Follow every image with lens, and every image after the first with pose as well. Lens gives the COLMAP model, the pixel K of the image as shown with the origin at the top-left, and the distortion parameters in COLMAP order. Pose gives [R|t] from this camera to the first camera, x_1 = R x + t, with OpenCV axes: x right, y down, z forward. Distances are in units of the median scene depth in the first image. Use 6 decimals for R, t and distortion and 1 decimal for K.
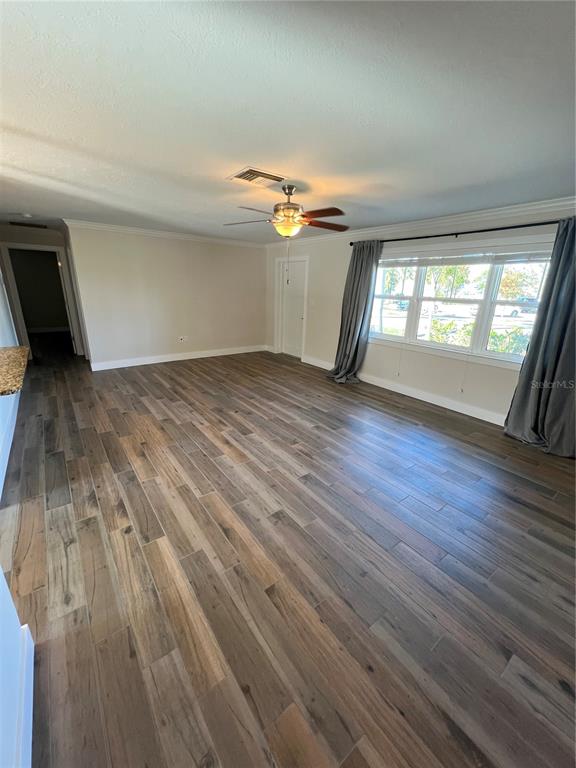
lens RADIAL K [[306.9, 0, 286.9], [0, 306.9, 384.2], [0, 0, 1]] dist [-0.001620, 0.000514]
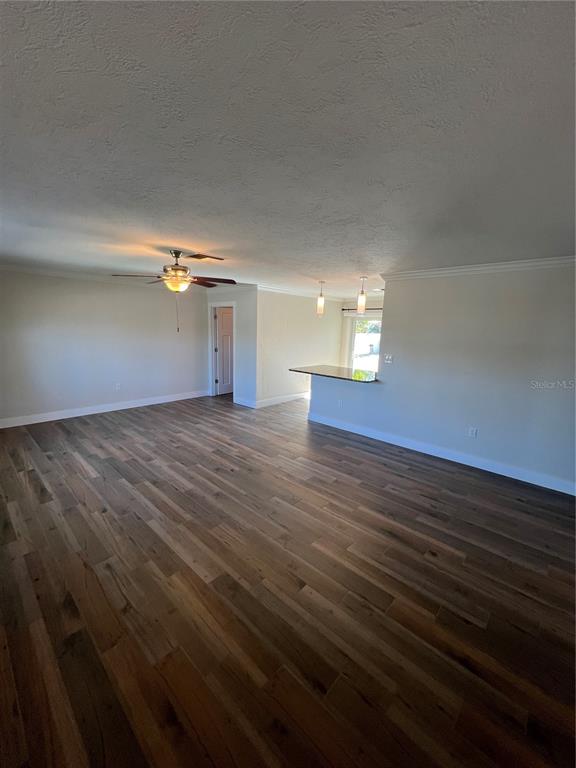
lens RADIAL K [[306.9, 0, 286.9], [0, 306.9, 384.2], [0, 0, 1]] dist [-0.001620, 0.000514]
pose [[-0.983051, -0.025355, -0.181573, -0.150587], [-0.108578, 0.878536, 0.465173, -0.567699], [0.147724, 0.477003, -0.866398, 1.669591]]
